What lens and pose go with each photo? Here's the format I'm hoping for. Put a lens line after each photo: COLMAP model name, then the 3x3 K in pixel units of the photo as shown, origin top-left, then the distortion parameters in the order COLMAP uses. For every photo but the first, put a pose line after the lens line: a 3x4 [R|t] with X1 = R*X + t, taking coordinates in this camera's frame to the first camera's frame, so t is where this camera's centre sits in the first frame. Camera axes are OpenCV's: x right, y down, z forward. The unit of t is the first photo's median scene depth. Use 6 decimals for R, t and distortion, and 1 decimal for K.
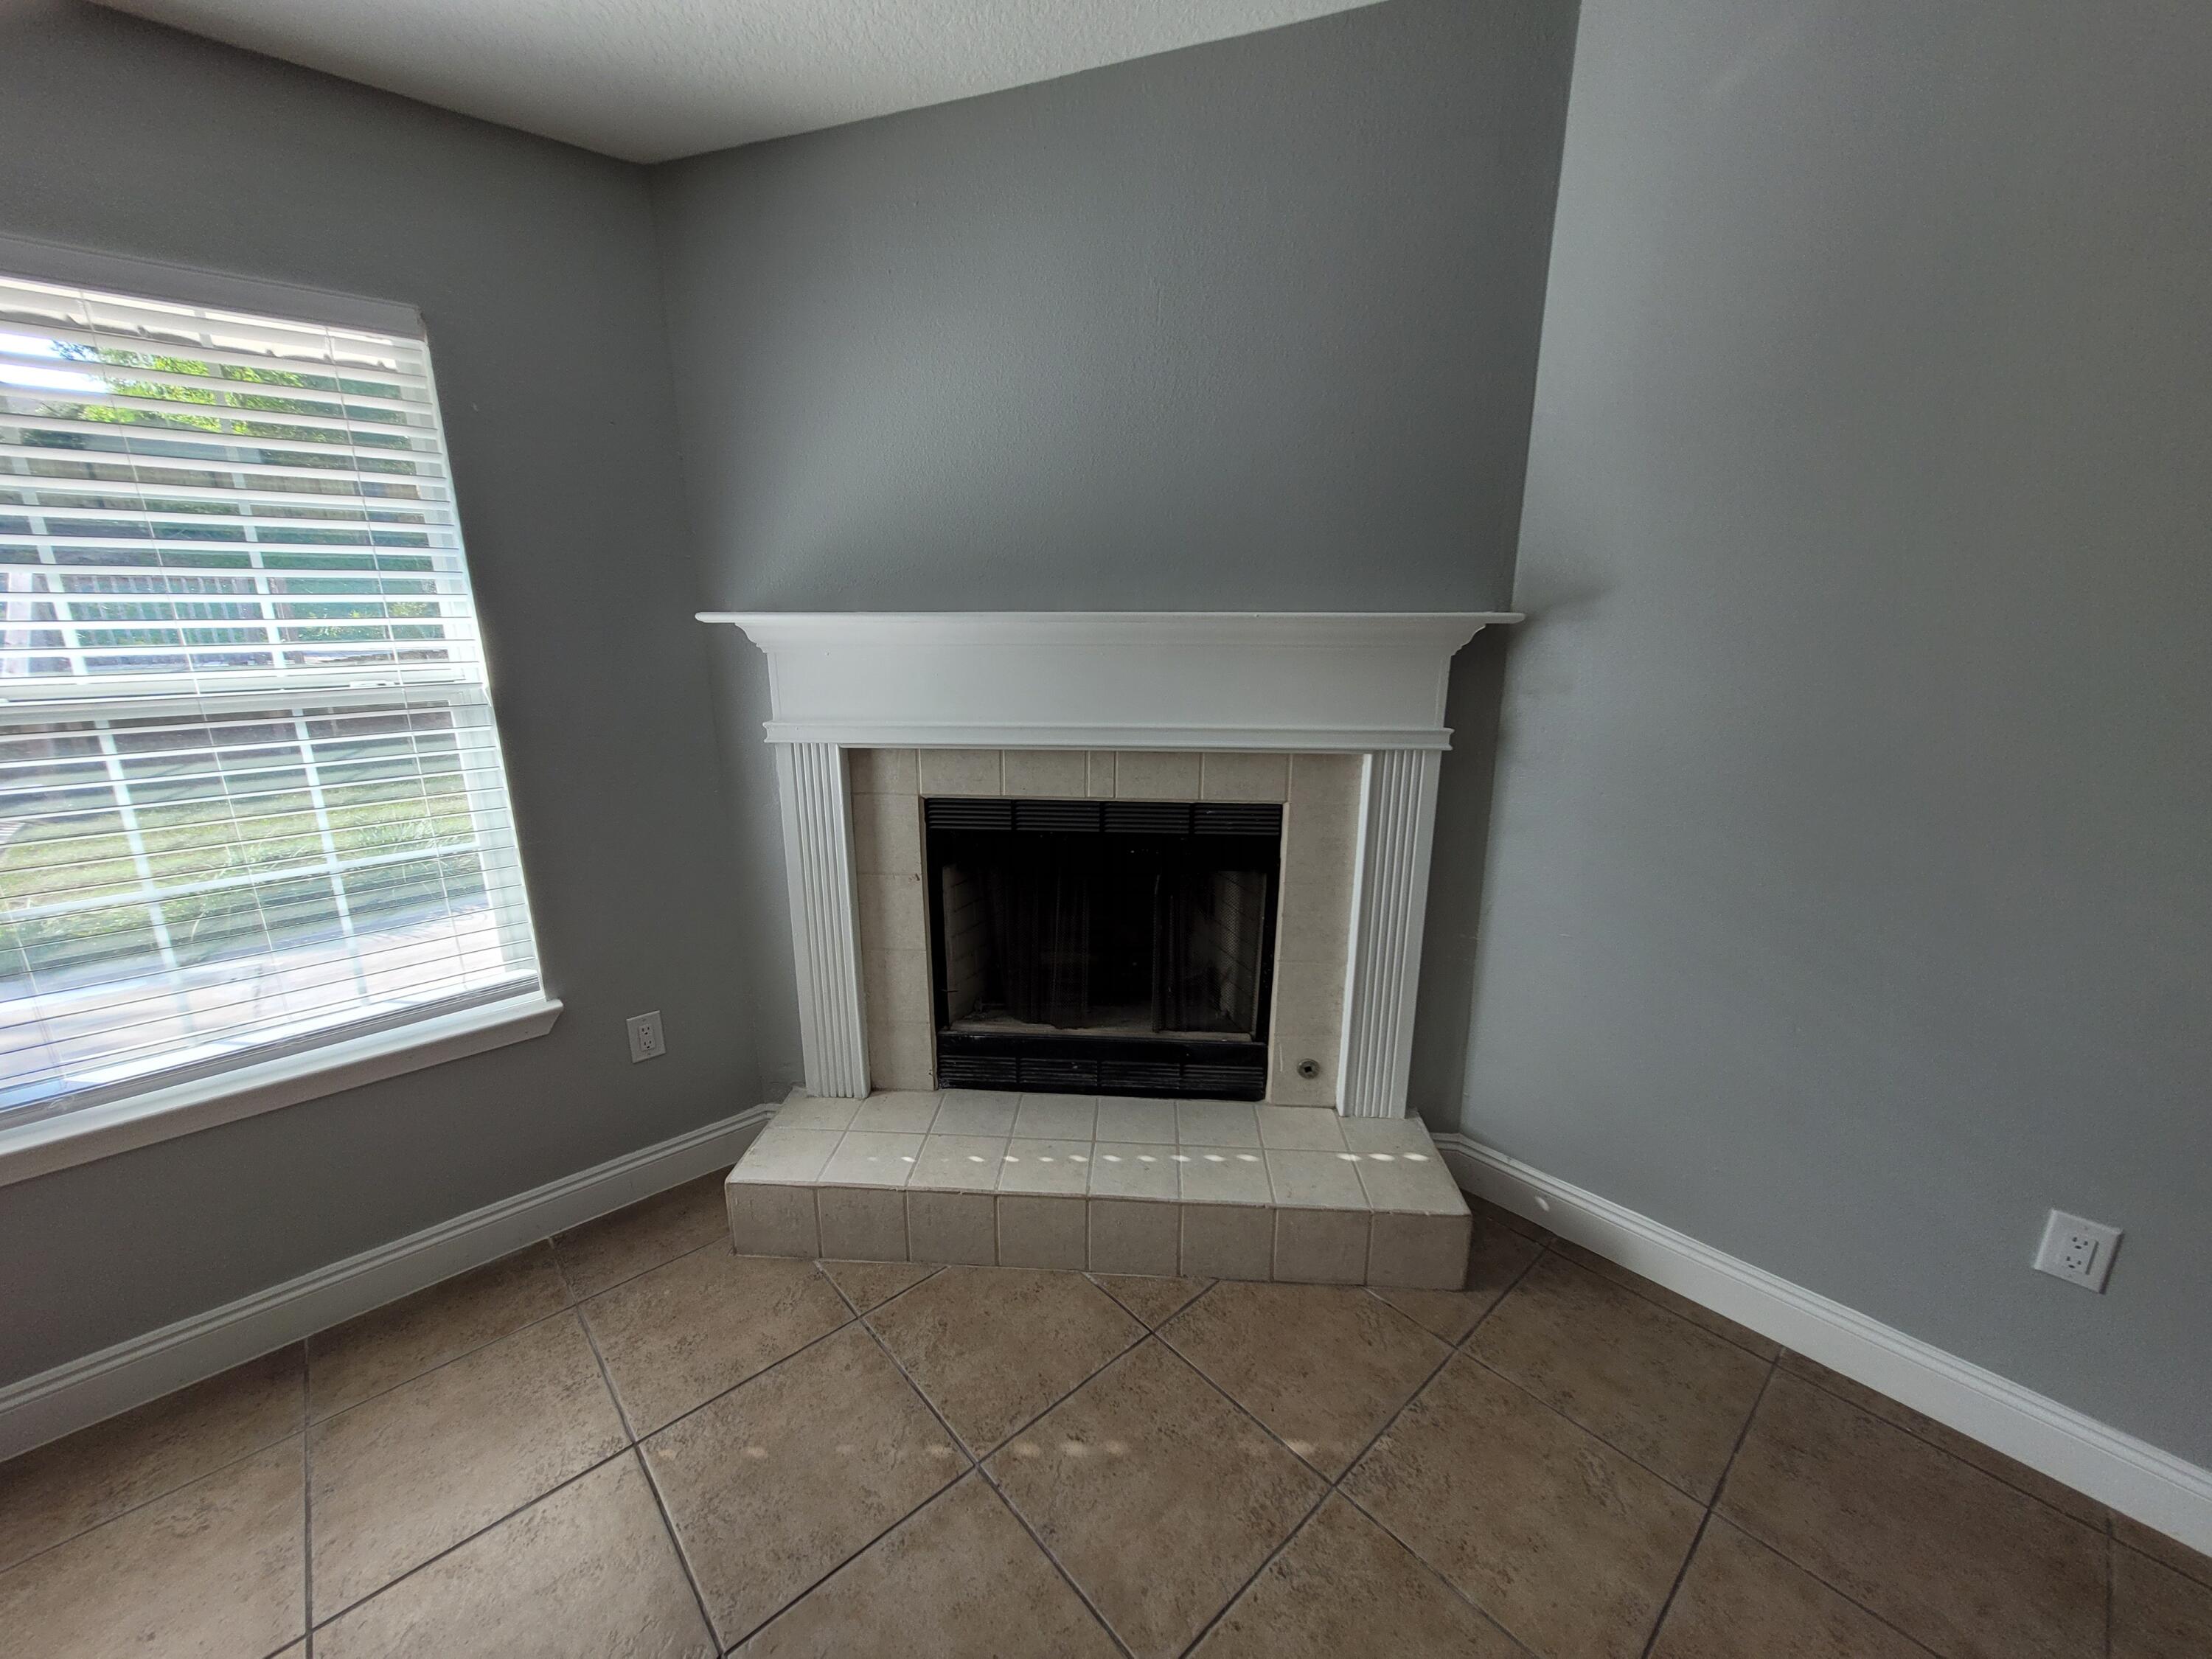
lens RADIAL K [[869.1, 0, 1092.8], [0, 869.1, 834.9], [0, 0, 1]] dist [0.005940, -0.001206]
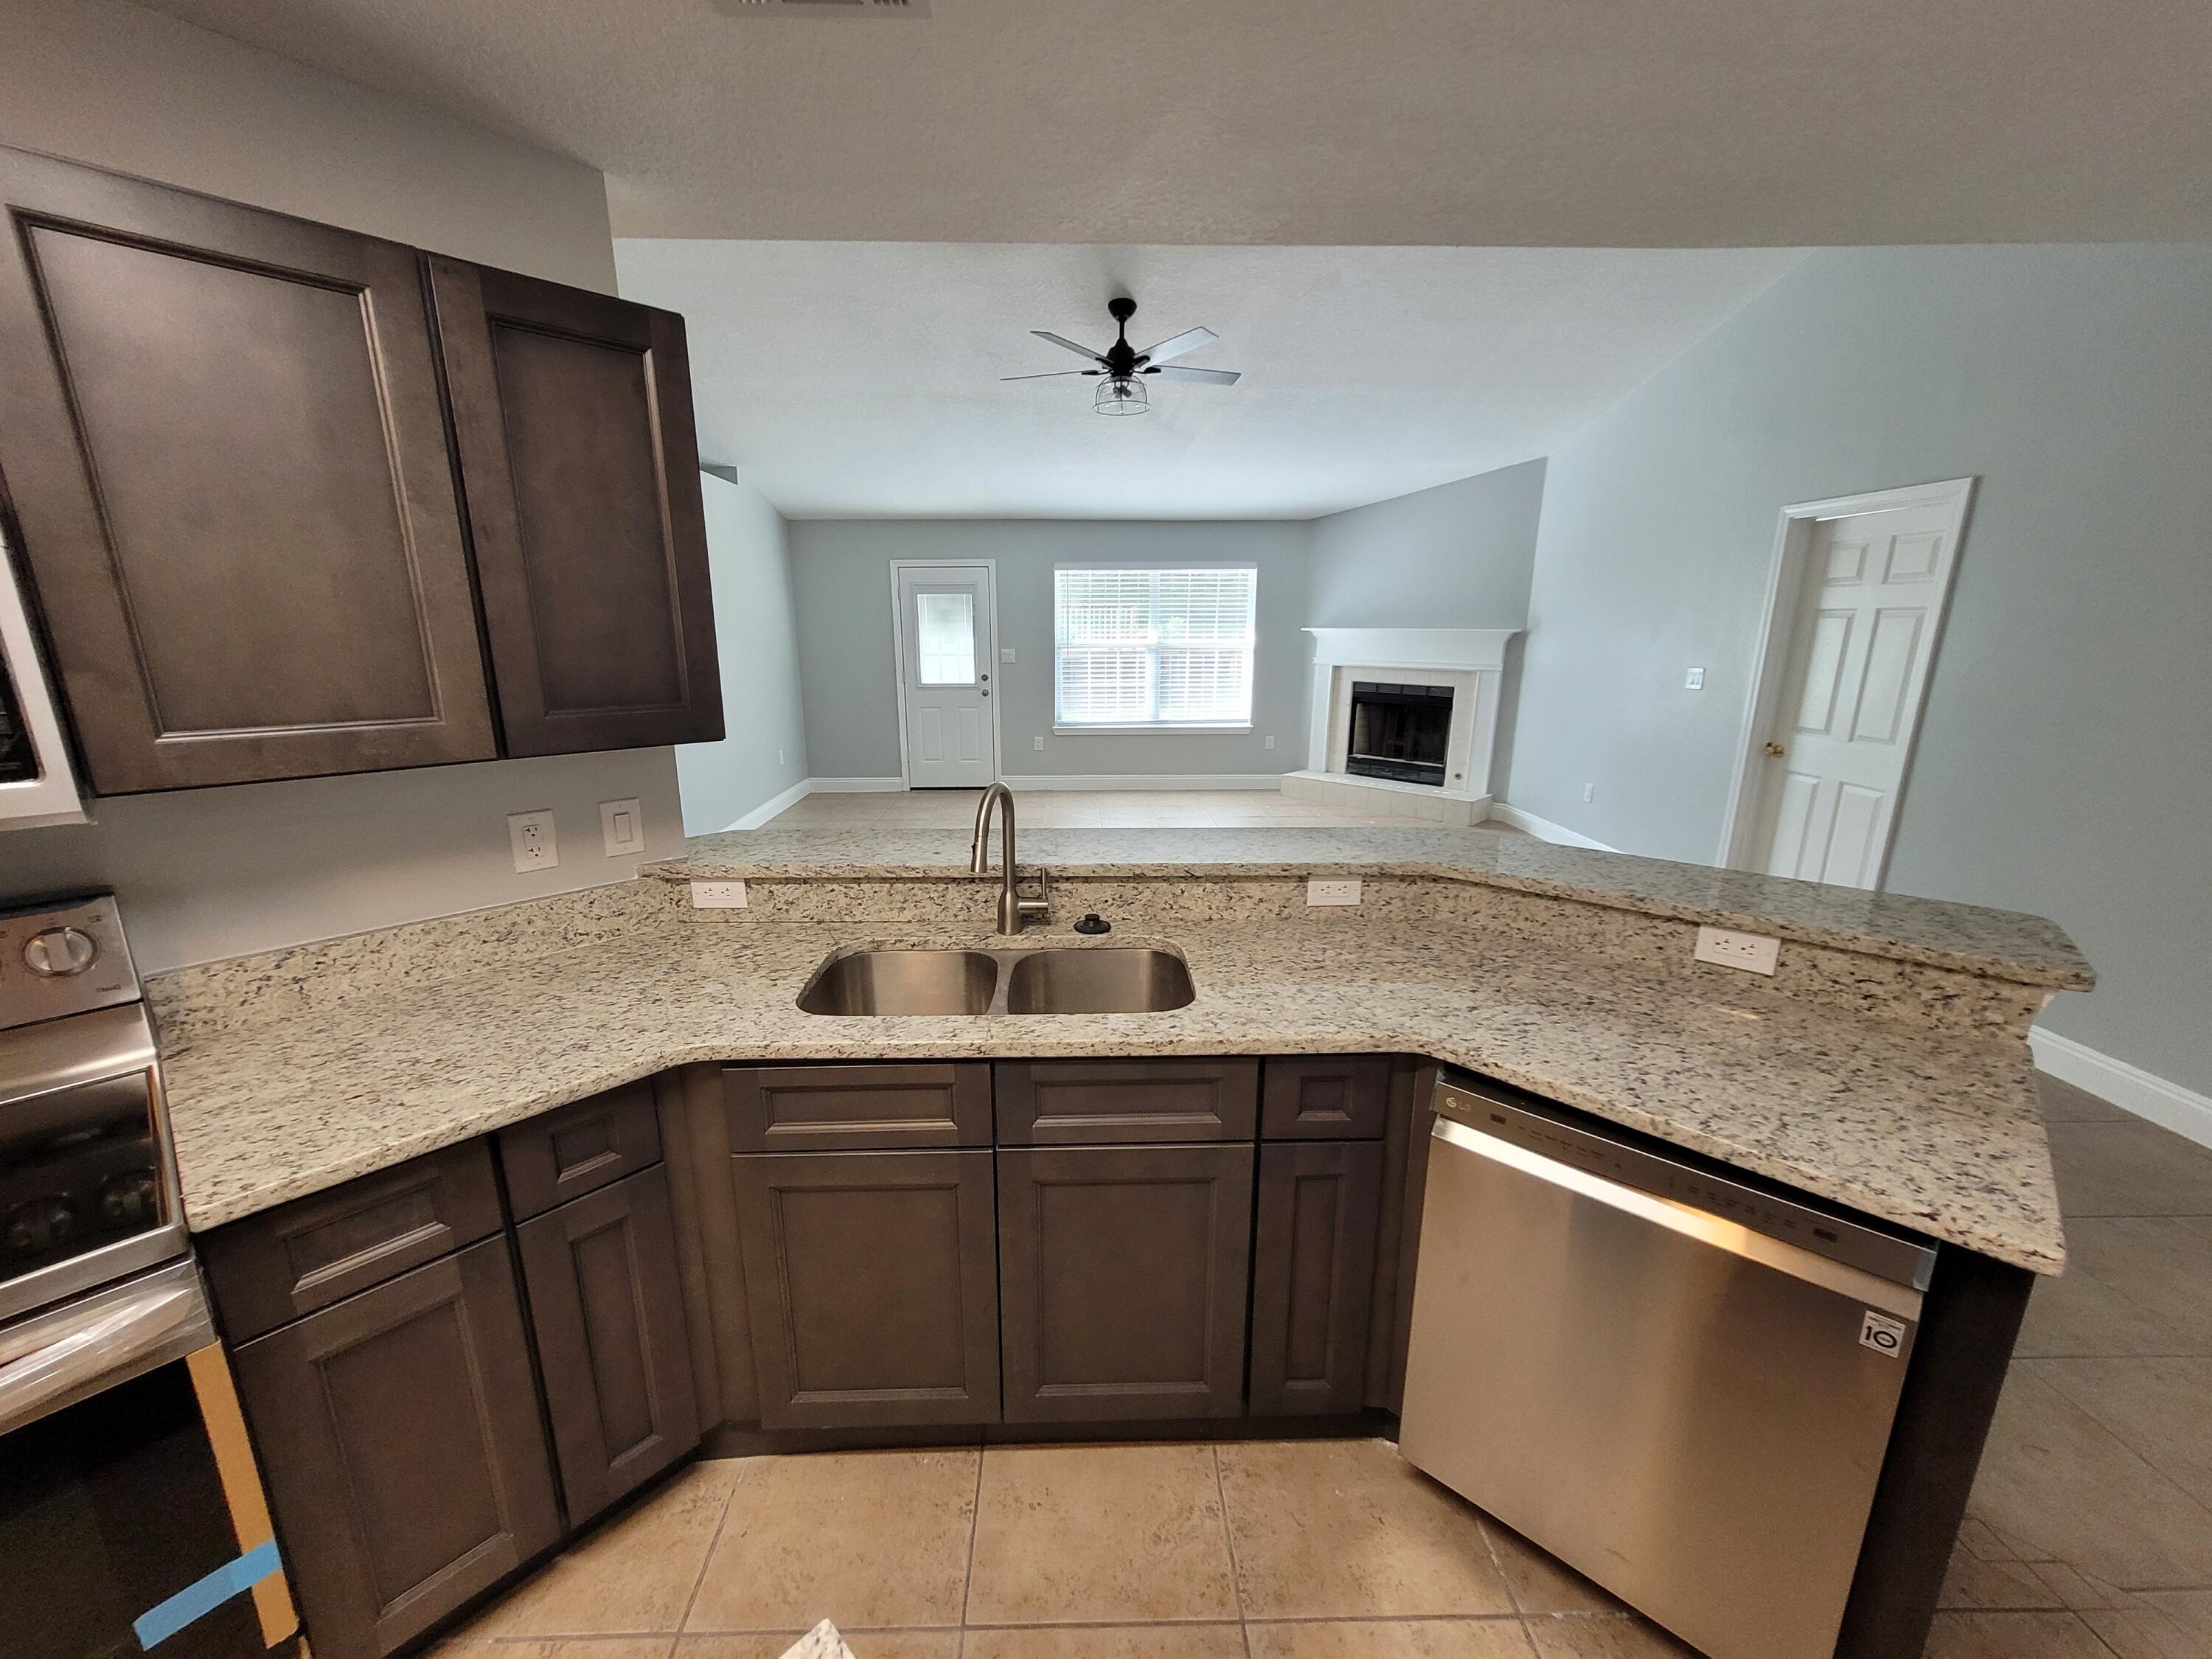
lens RADIAL K [[869.1, 0, 1095.1], [0, 869.1, 841.0], [0, 0, 1]] dist [0.005940, -0.001206]
pose [[0.764214, 0.160274, -0.624731, 1.315656], [-0.166598, 0.984814, 0.048859, 0.599508], [0.623075, 0.066740, 0.779310, -2.354890]]
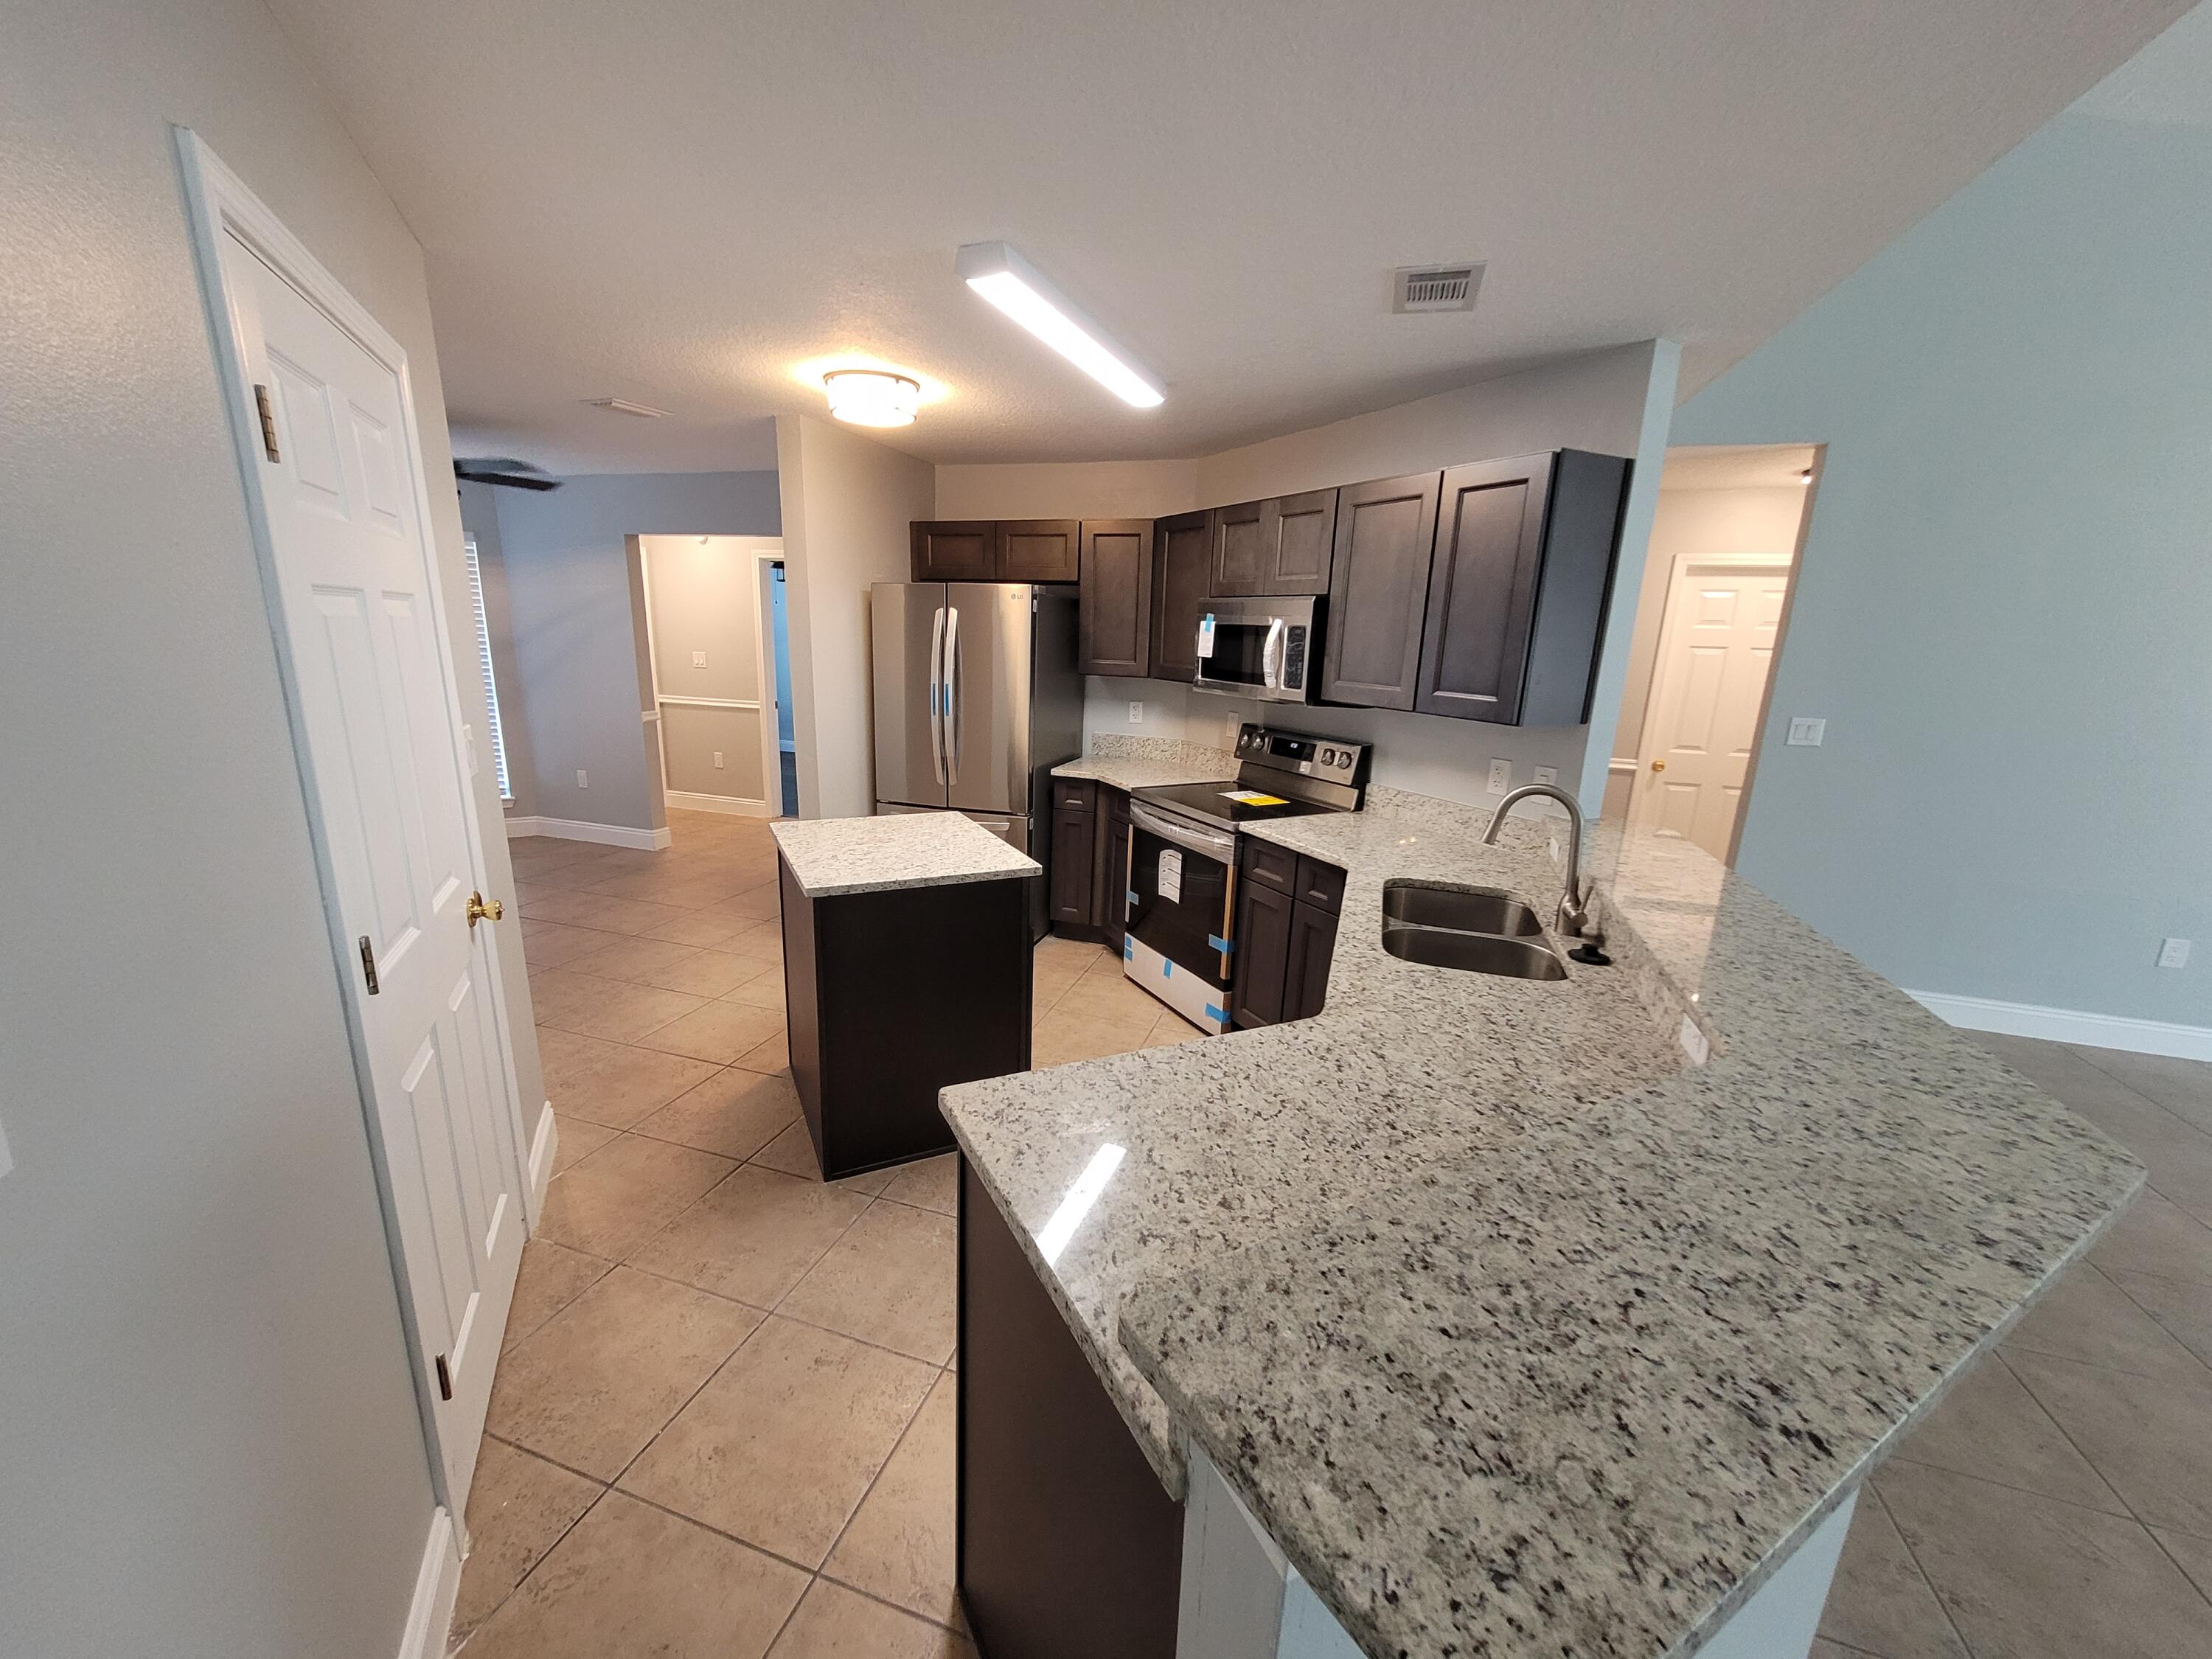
lens RADIAL K [[869.1, 0, 1098.3], [0, 869.1, 844.8], [0, 0, 1]] dist [0.005940, -0.001206]
pose [[-0.860368, 0.096600, -0.500435, 1.630100], [-0.161142, 0.879951, 0.446900, 0.315313], [0.483529, 0.465140, -0.741515, -1.299666]]
